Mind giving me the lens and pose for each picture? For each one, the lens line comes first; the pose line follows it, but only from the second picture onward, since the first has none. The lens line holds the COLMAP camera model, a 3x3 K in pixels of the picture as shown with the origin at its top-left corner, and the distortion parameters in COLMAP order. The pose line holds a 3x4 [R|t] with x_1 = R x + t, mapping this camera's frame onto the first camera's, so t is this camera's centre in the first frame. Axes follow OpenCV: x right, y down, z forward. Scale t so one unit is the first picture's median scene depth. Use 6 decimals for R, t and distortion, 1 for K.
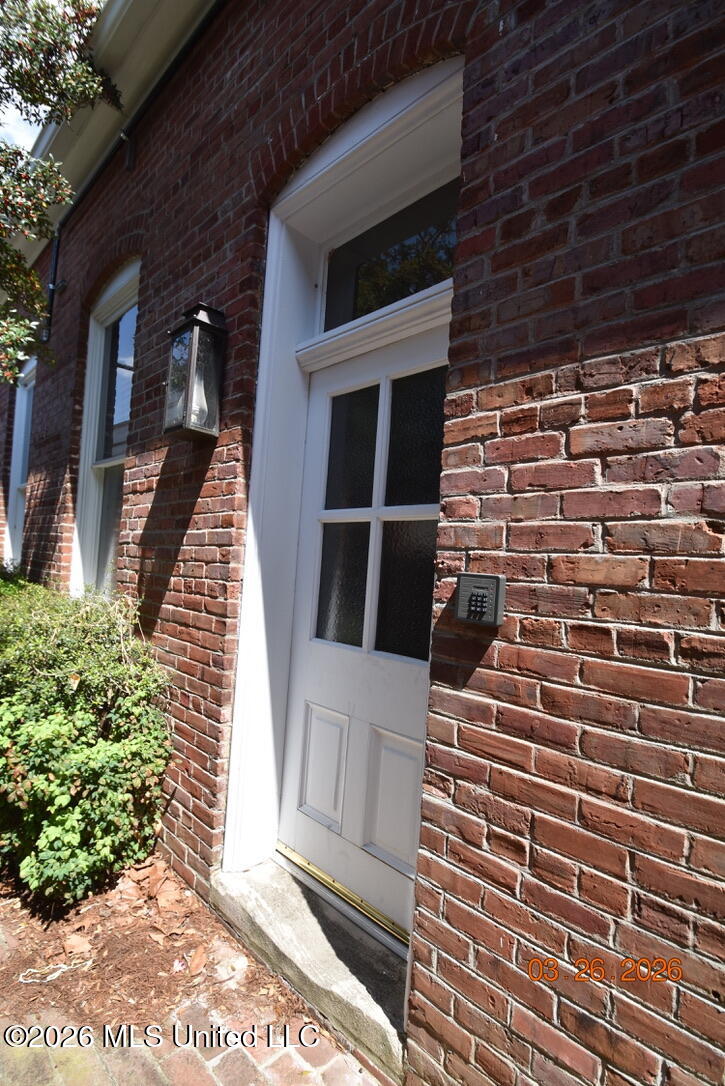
lens RADIAL K [[529.9, 0, 353.6], [0, 529.9, 558.5], [0, 0, 1]] dist [0.002117, -0.016485]
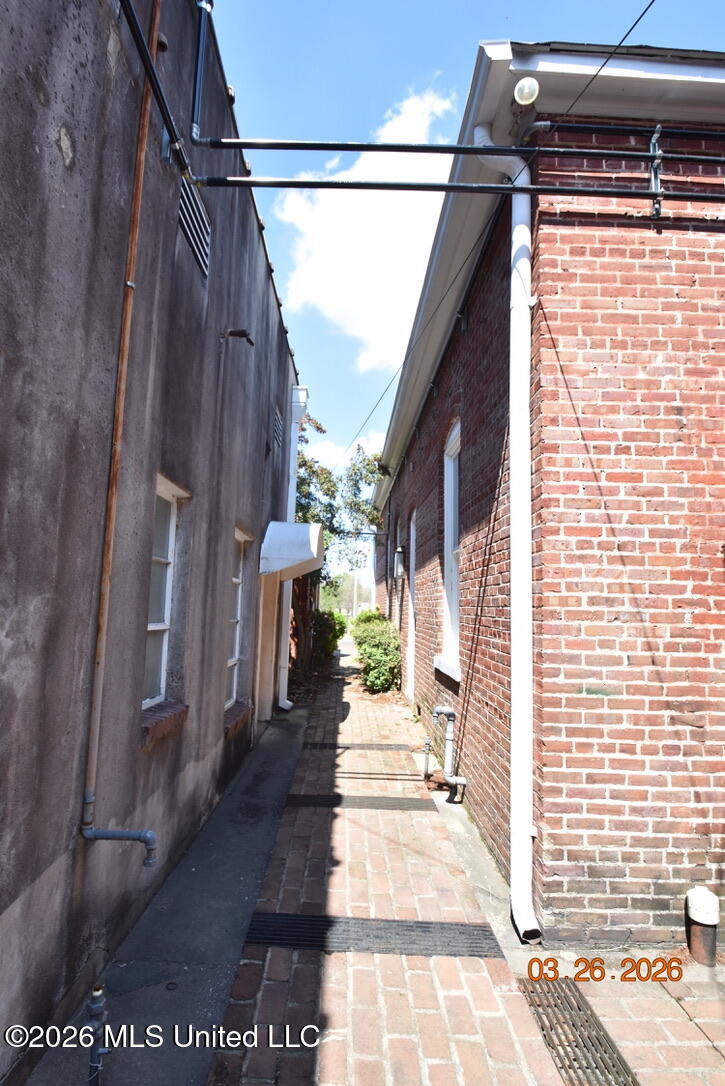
lens RADIAL K [[529.9, 0, 353.6], [0, 529.9, 558.5], [0, 0, 1]] dist [0.002117, -0.016485]
pose [[0.726646, -0.103517, -0.679168, 2.512738], [0.029579, 0.992380, -0.119609, 0.083954], [0.686375, 0.066825, 0.724172, -2.483894]]
